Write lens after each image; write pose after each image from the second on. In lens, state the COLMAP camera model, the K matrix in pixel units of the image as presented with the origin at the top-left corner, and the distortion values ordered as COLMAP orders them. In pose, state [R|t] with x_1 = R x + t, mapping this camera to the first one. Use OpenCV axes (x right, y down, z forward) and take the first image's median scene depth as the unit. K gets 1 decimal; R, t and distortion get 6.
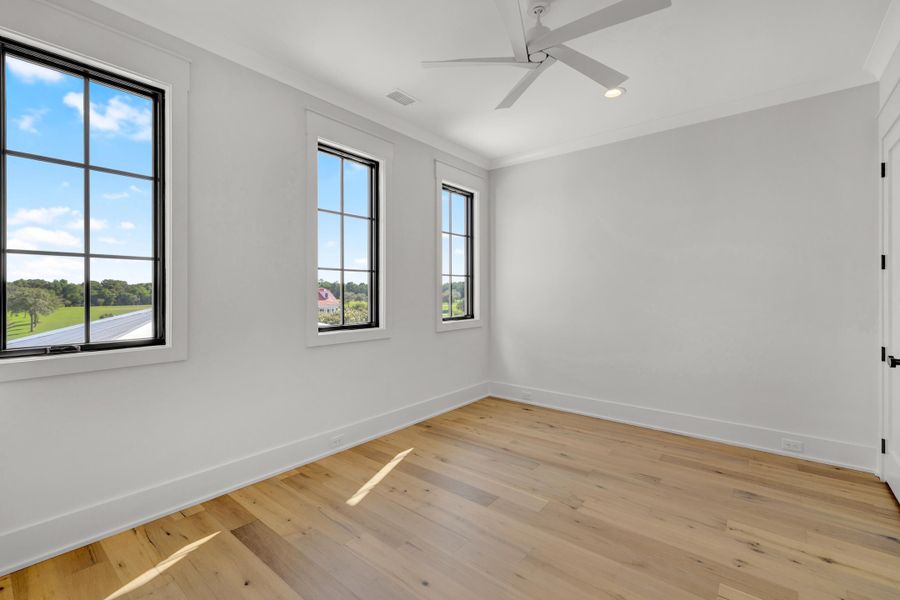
lens RADIAL K [[397.3, 0, 445.9], [0, 397.3, 291.4], [0, 0, 1]] dist [0.003239, 0.001075]
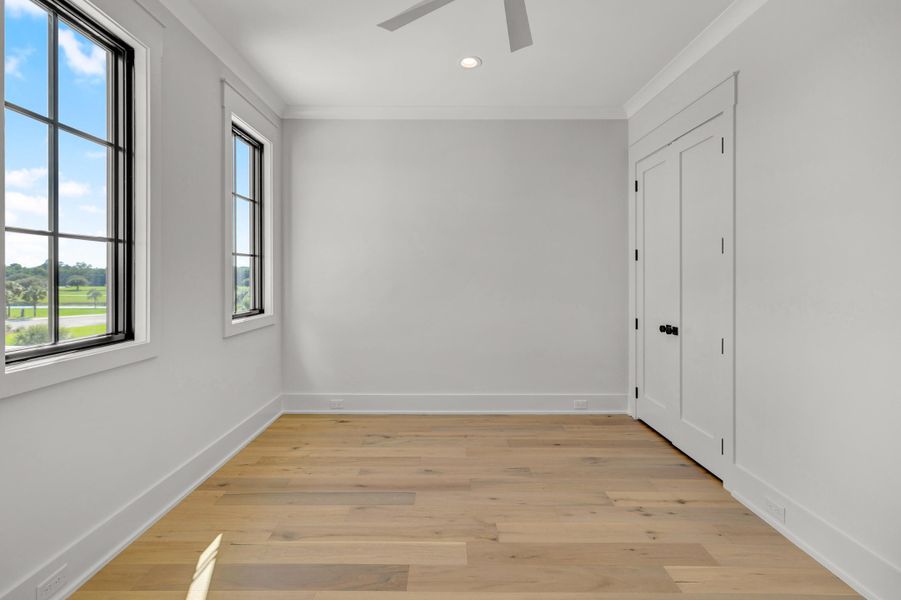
lens RADIAL K [[399.3, 0, 441.9], [0, 399.3, 279.3], [0, 0, 1]] dist [0.000340, 0.000481]
pose [[0.774824, -0.003849, 0.632165, -0.200977], [0.001090, 0.999988, 0.004753, 0.000400], [-0.632176, -0.002994, 0.774819, 0.301835]]
